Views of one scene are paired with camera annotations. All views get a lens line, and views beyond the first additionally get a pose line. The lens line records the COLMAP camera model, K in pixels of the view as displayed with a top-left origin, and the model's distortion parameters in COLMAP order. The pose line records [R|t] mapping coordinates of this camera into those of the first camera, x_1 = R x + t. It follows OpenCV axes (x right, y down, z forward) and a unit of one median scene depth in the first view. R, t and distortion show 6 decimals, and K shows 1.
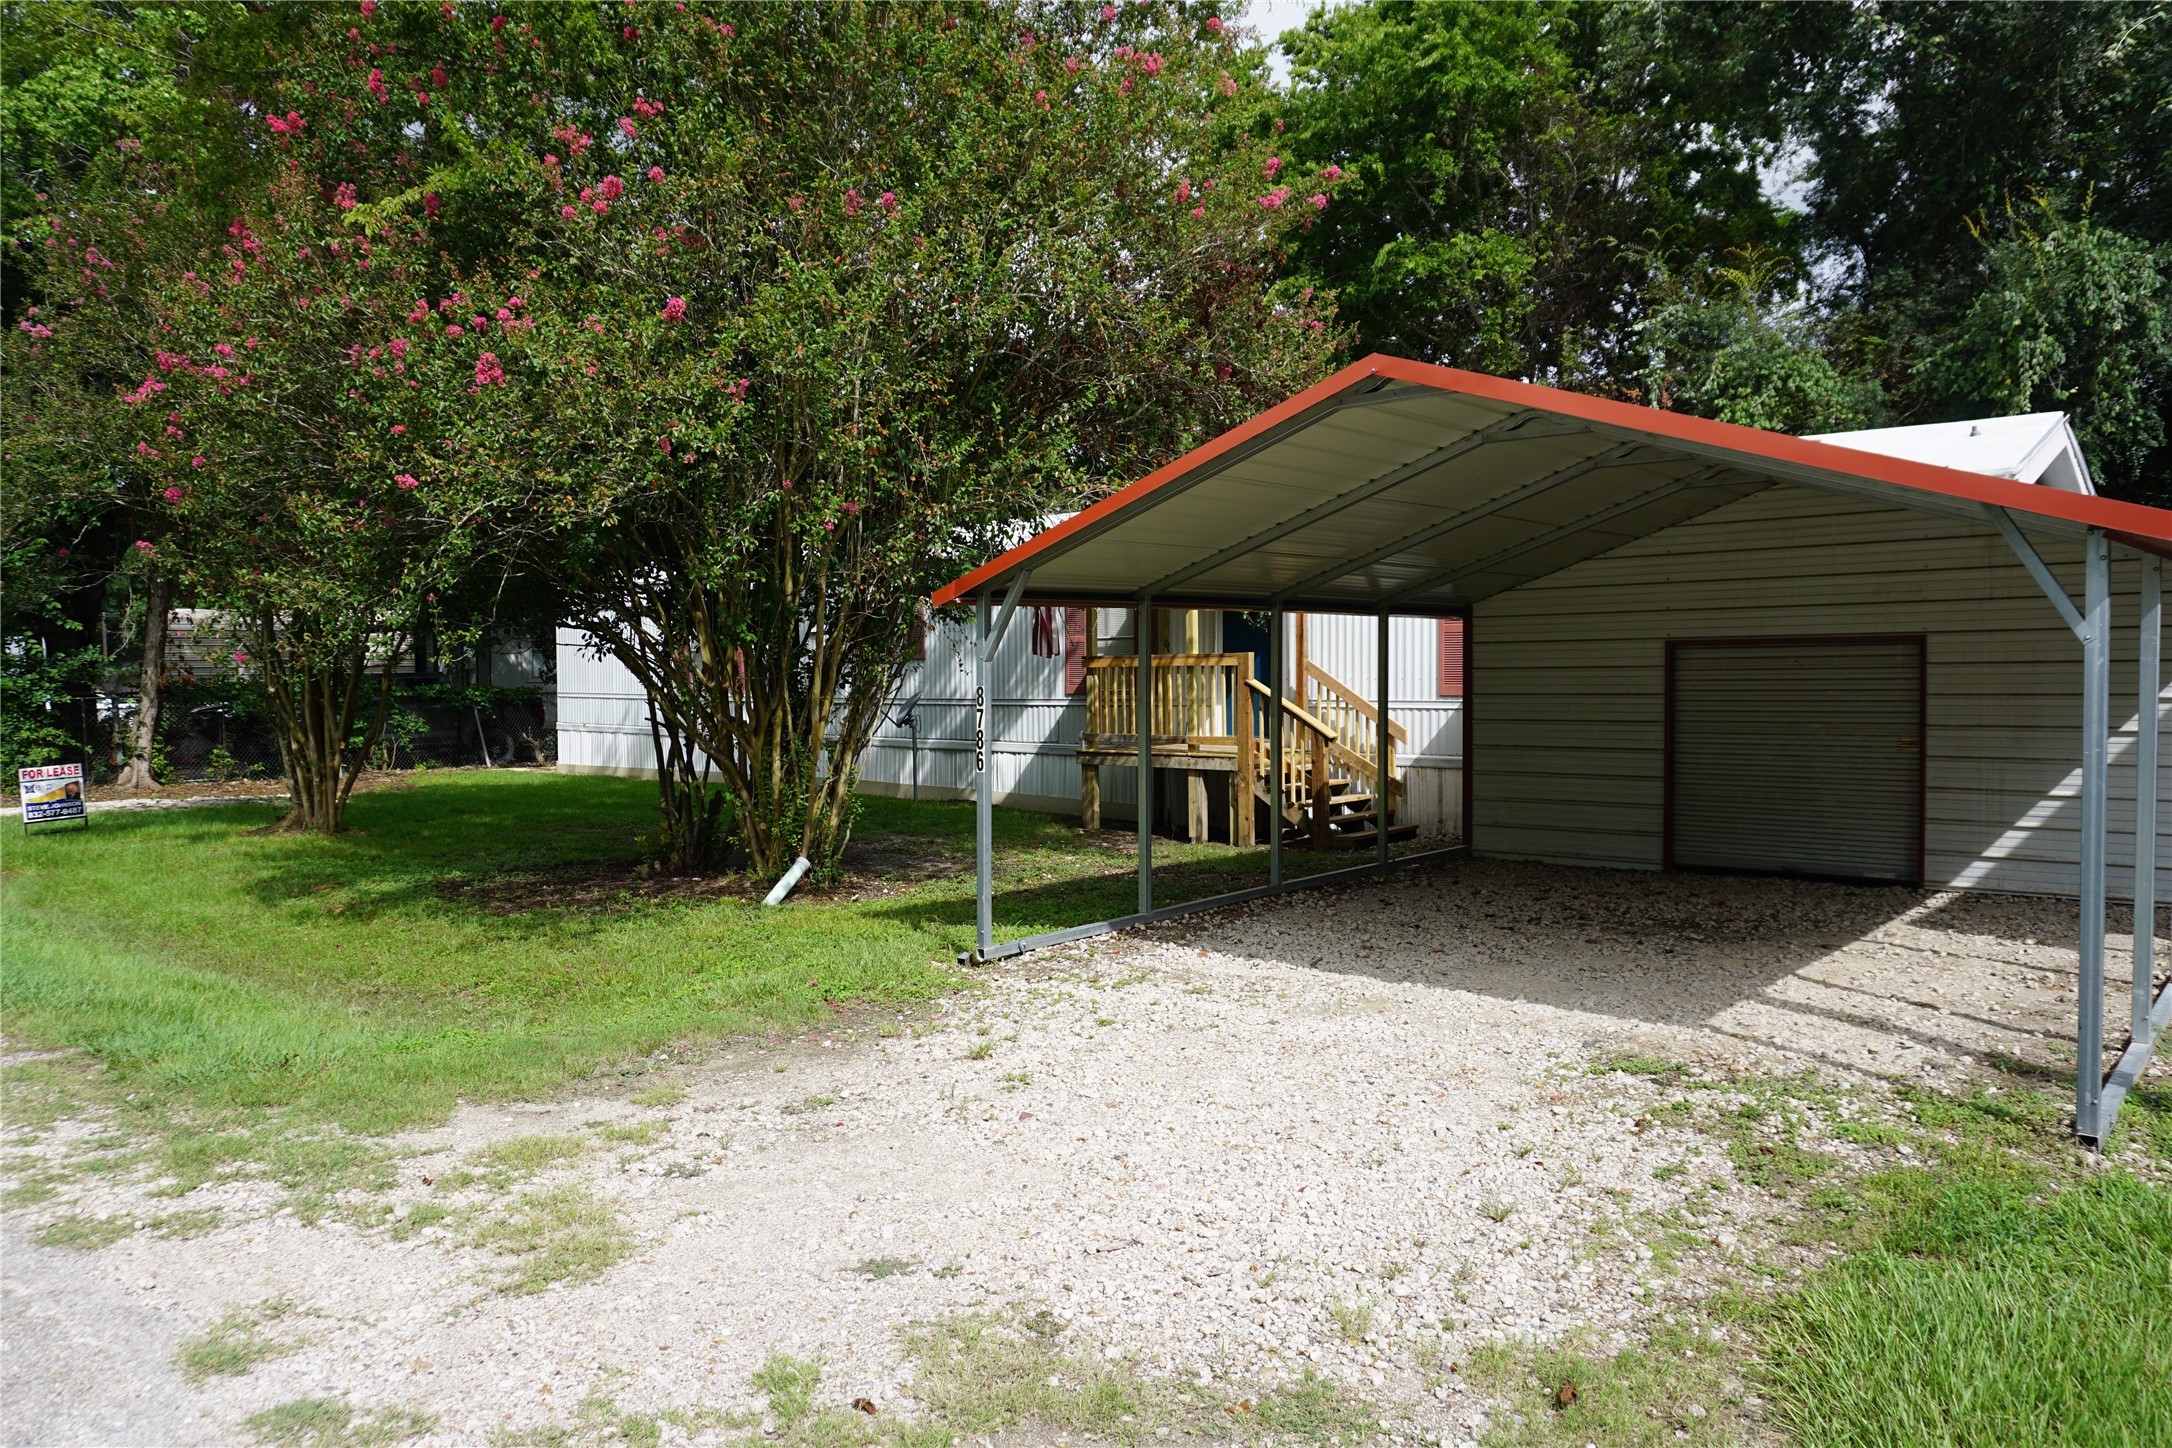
lens RADIAL K [[1464.3, 0, 1082.7], [0, 1464.3, 729.4], [0, 0, 1]] dist [-0.054711, 0.036171]
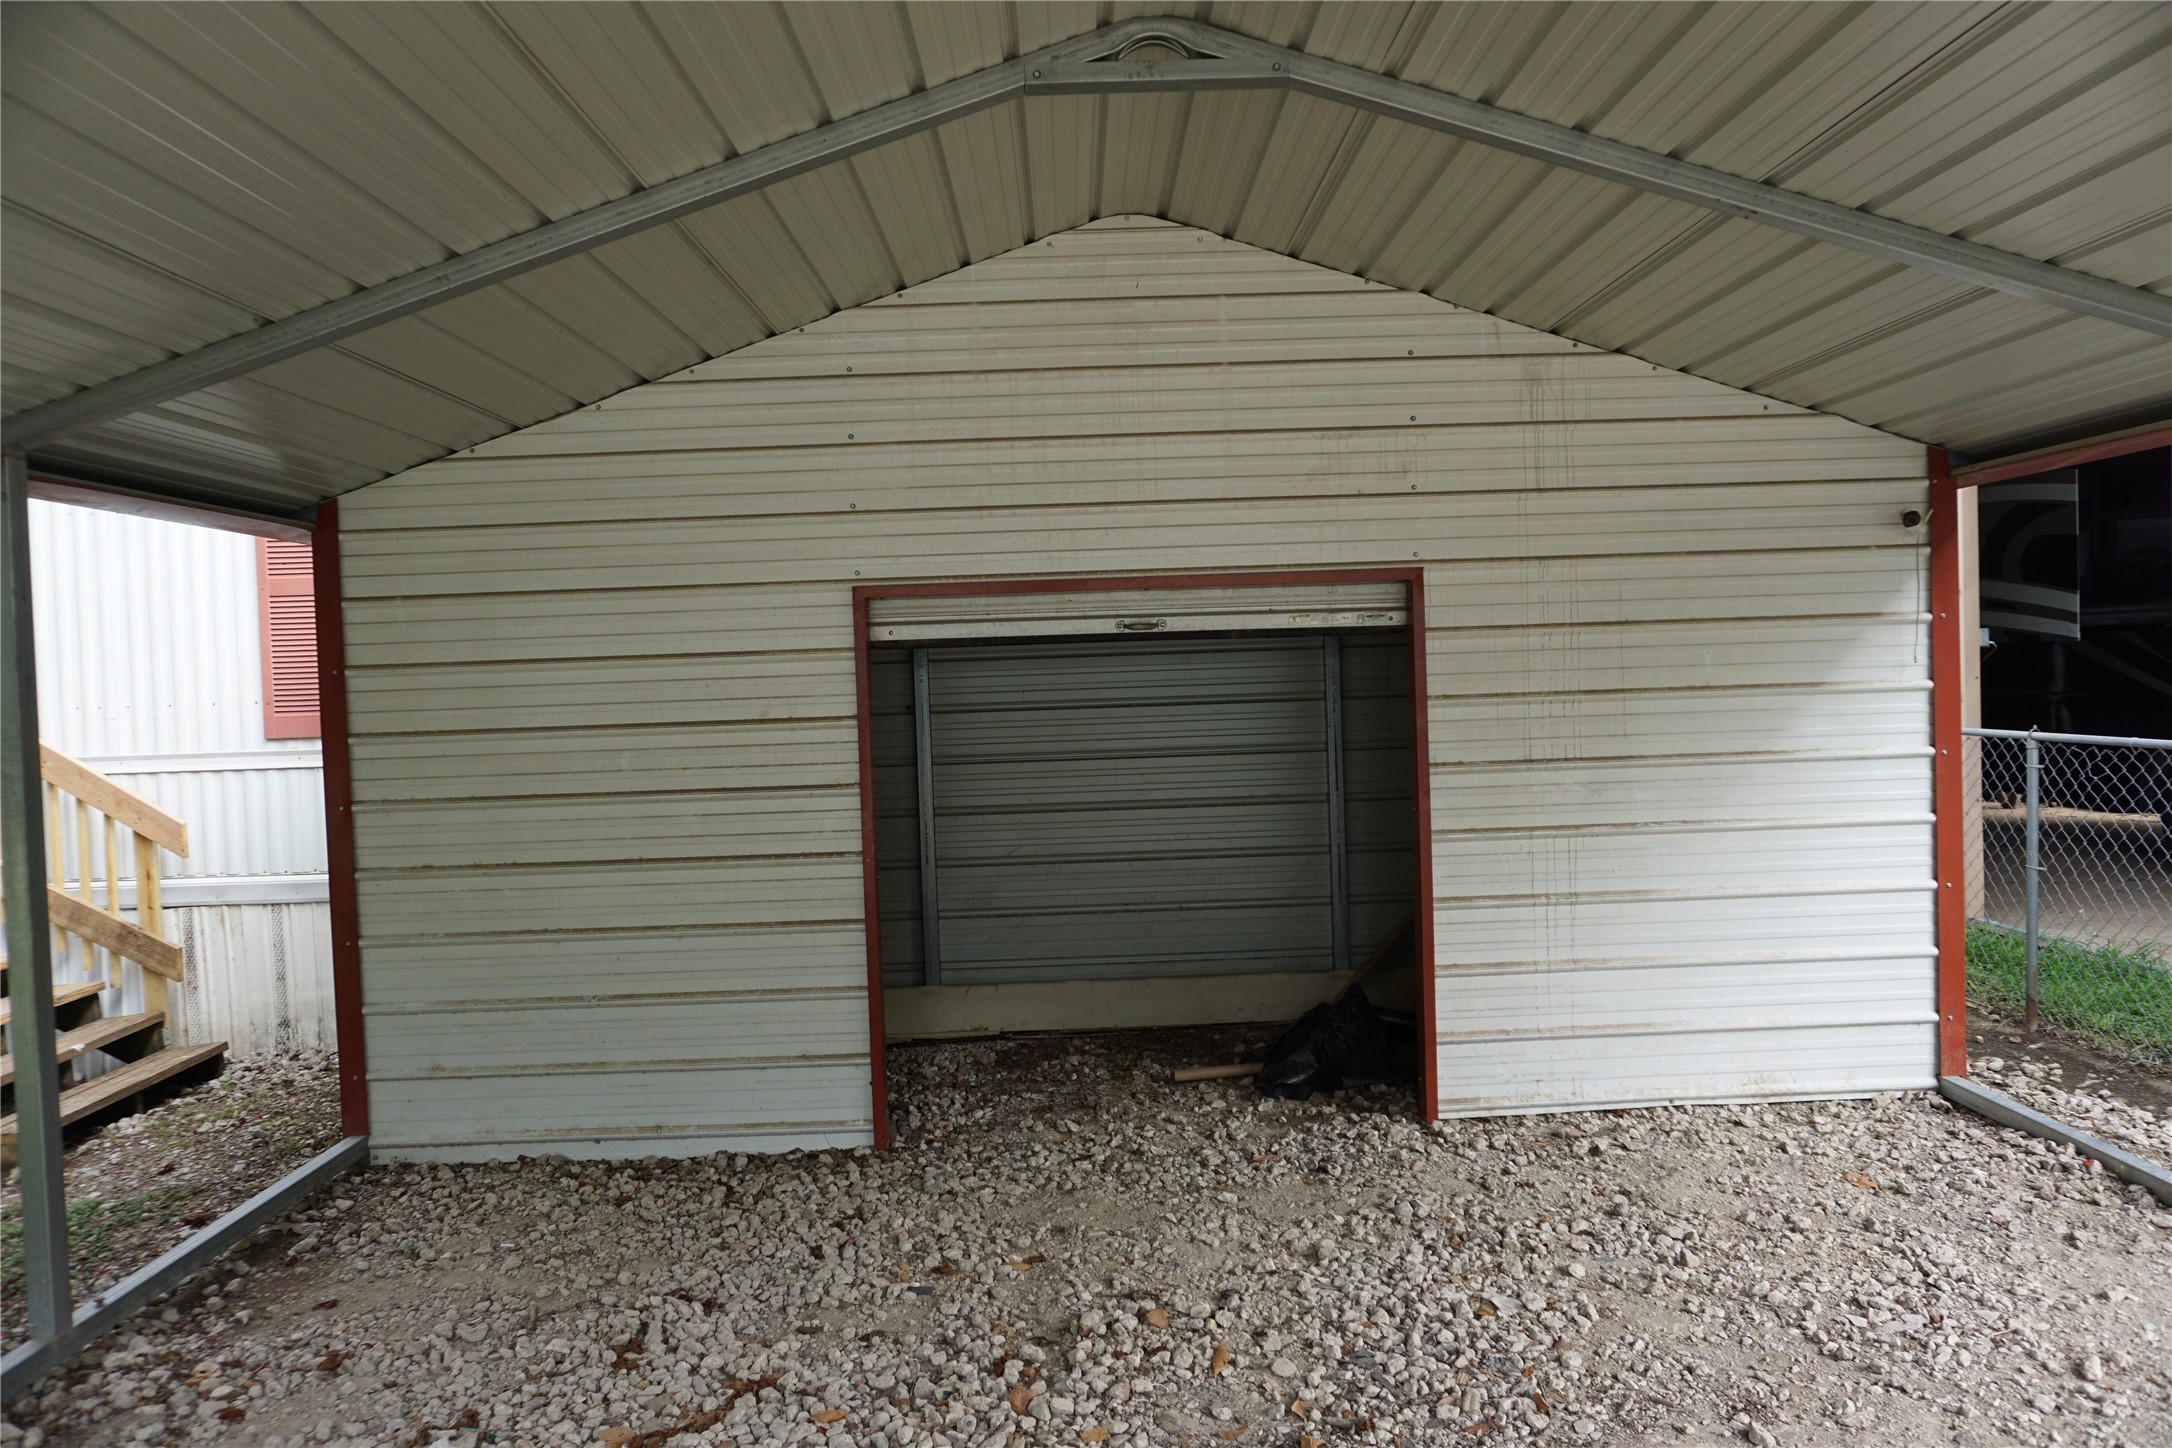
lens RADIAL K [[1464.3, 0, 1082.7], [0, 1464.3, 729.4], [0, 0, 1]] dist [-0.054711, 0.036171]
pose [[0.739757, -0.039623, 0.671707, 0.187575], [0.050636, 0.998712, 0.003146, -0.020560], [-0.670967, 0.031686, 0.740810, 0.714926]]
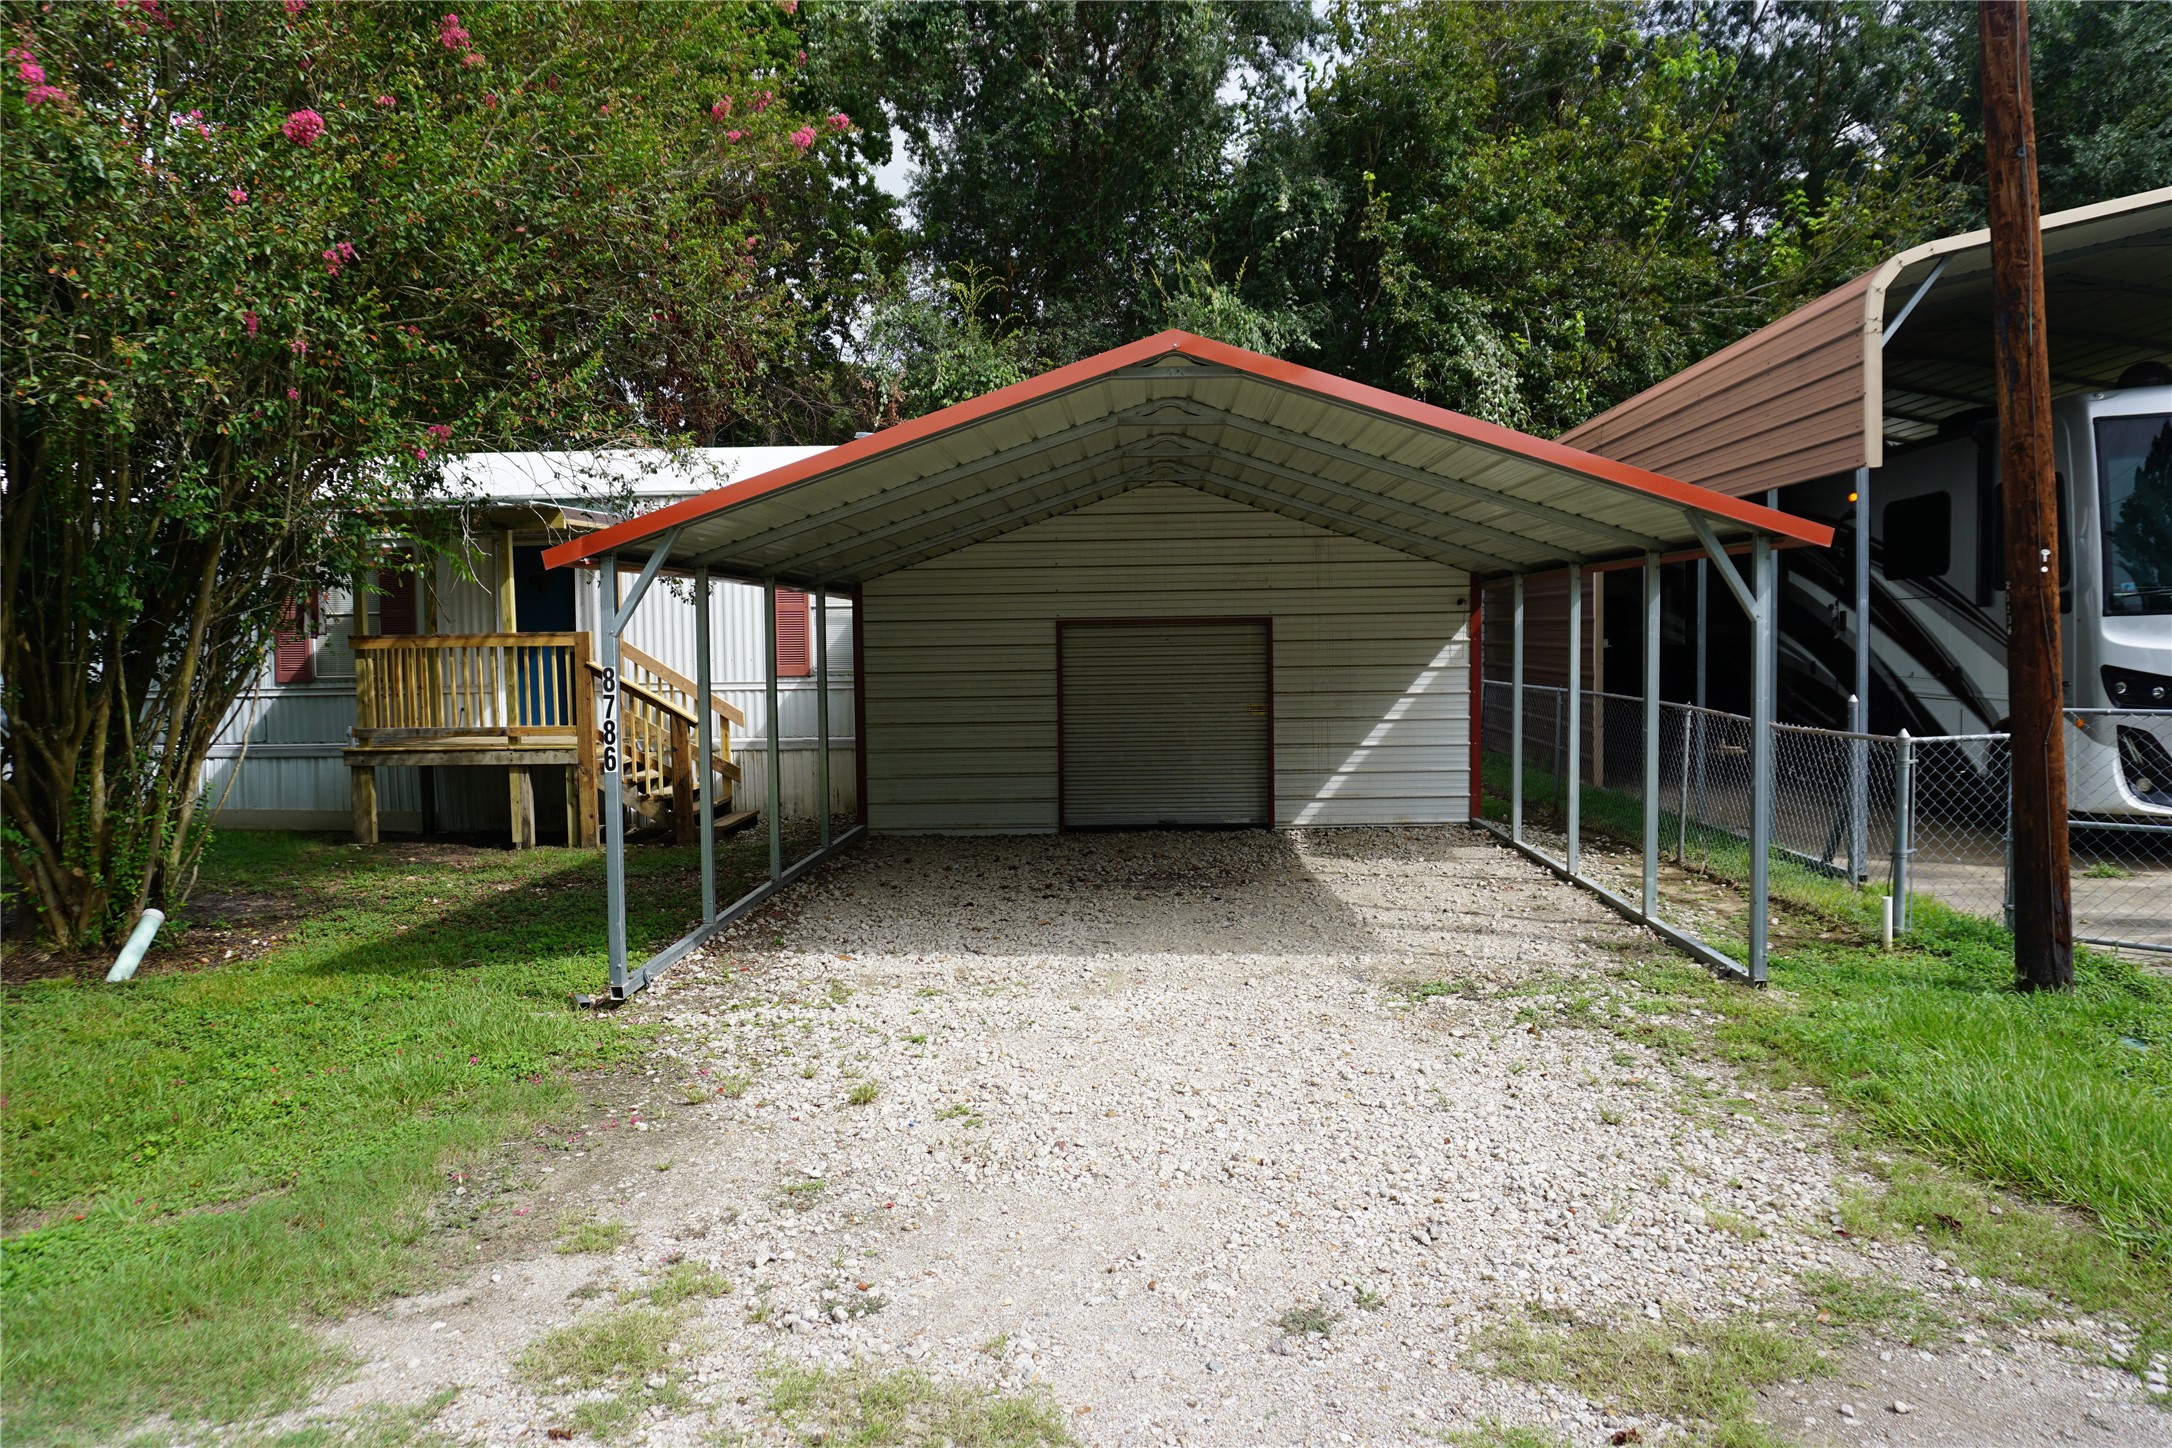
lens RADIAL K [[1456.9, 0, 1103.7], [0, 1456.9, 723.4], [0, 0, 1]] dist [-0.059012, 0.046430]
pose [[0.764578, -0.034380, 0.643613, -0.298701], [0.030454, 0.999388, 0.017207, -0.002318], [-0.643811, 0.006444, 0.765157, 0.160674]]
